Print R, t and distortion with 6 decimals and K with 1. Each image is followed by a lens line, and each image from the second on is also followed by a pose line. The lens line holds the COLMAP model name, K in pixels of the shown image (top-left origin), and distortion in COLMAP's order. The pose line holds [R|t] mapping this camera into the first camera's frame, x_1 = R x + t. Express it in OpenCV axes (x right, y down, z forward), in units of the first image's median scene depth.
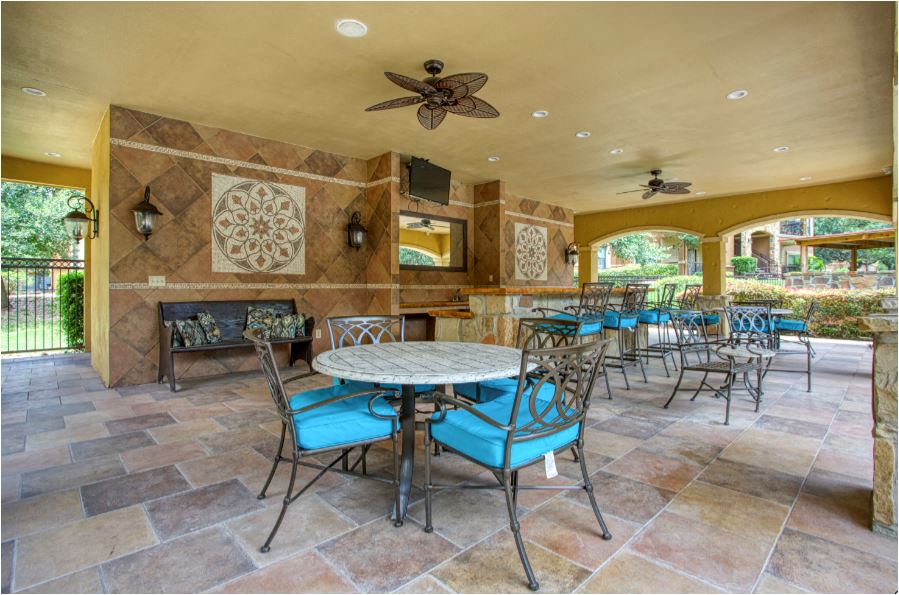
lens RADIAL K [[433.4, 0, 447.6], [0, 433.4, 295.9], [0, 0, 1]] dist [-0.028608, 0.000325]
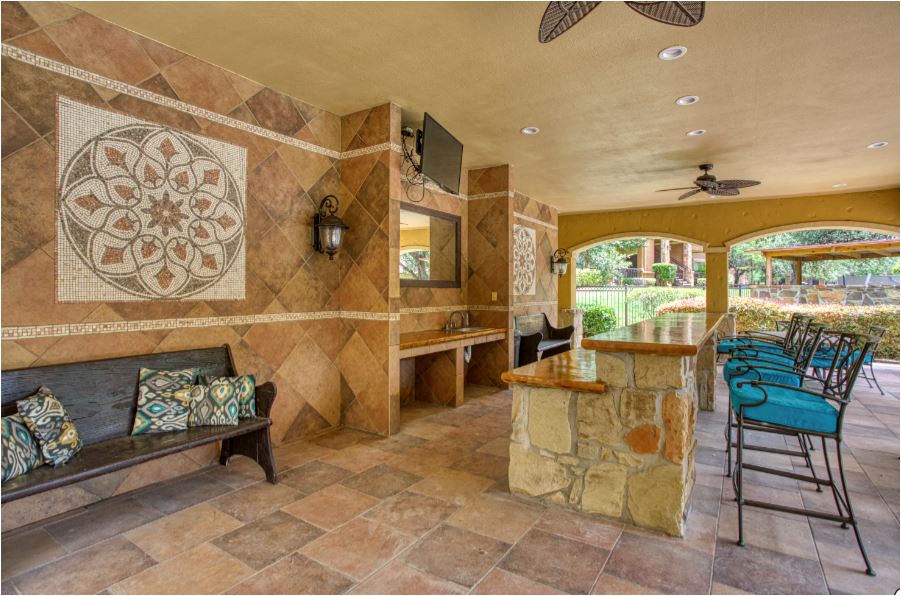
lens RADIAL K [[444.3, 0, 440.7], [0, 444.3, 291.5], [0, 0, 1]] dist [-0.029182, 0.017173]
pose [[0.975625, 0.004678, 0.219394, -0.200761], [-0.002782, 0.999956, -0.008952, -0.054044], [-0.219426, 0.008124, 0.975595, 0.360070]]
